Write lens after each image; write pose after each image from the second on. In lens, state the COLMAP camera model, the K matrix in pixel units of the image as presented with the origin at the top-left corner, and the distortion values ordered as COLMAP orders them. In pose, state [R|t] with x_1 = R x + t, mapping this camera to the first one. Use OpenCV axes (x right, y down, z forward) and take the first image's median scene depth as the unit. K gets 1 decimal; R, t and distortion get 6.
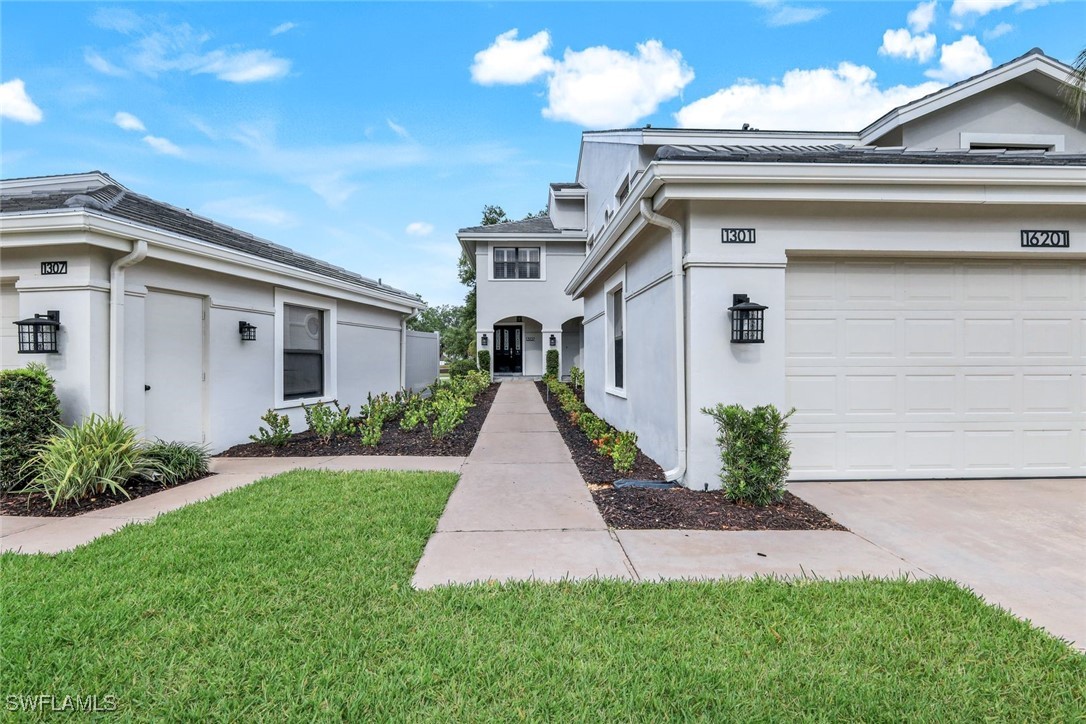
lens RADIAL K [[547.4, 0, 537.6], [0, 547.4, 365.5], [0, 0, 1]] dist [-0.004634, 0.000471]
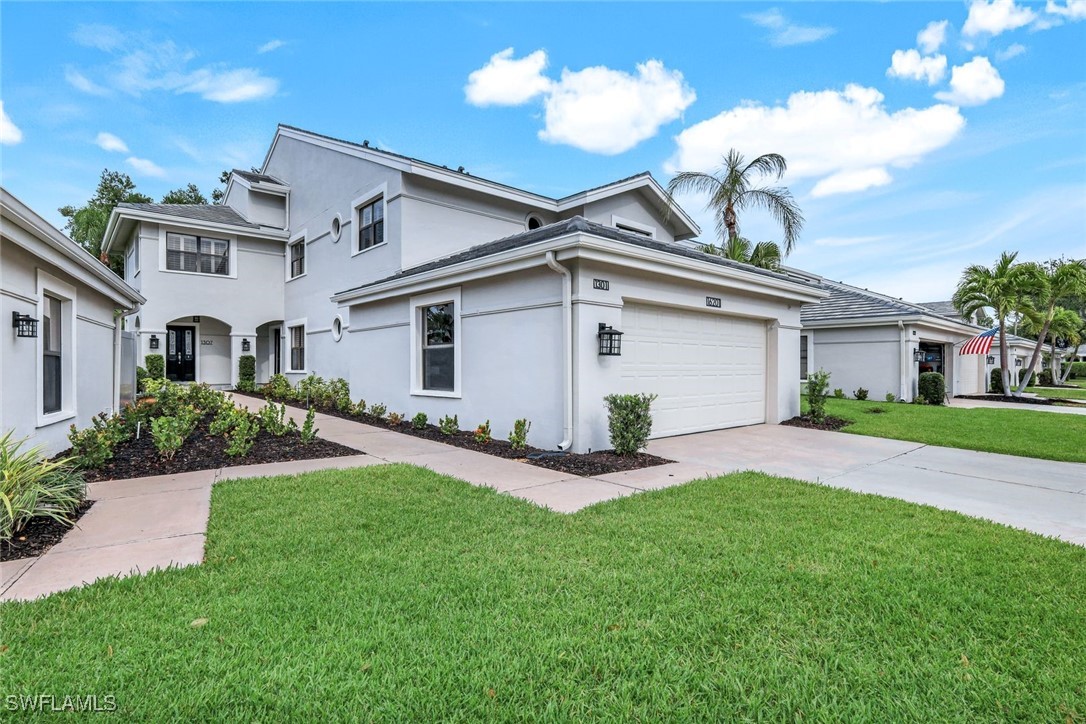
lens RADIAL K [[547.4, 0, 547.1], [0, 547.4, 379.4], [0, 0, 1]] dist [-0.004634, 0.000471]
pose [[0.765033, -0.009425, 0.643922, -0.418798], [0.002786, 0.999932, 0.011327, 0.005147], [-0.643985, -0.006871, 0.765007, -0.040586]]
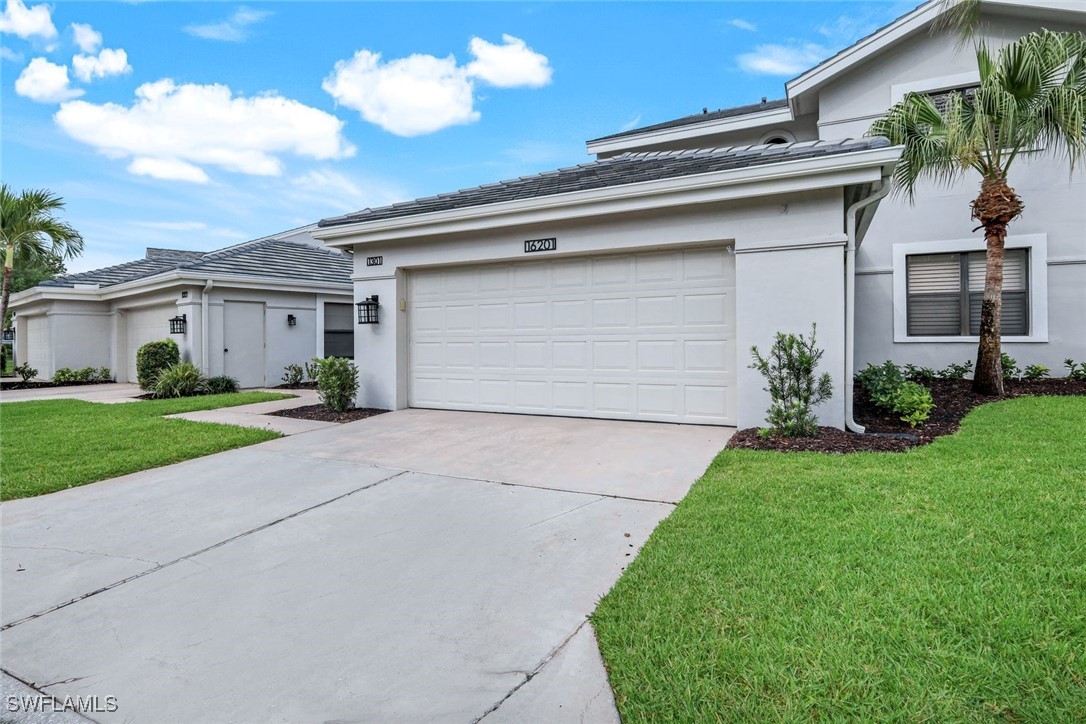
lens RADIAL K [[547.4, 0, 541.9], [0, 547.4, 351.1], [0, 0, 1]] dist [-0.004634, 0.000471]
pose [[0.869795, 0.006057, -0.493377, 0.954416], [0.001506, 0.999887, 0.014930, 0.012004], [0.493412, -0.013729, 0.869687, -0.137367]]
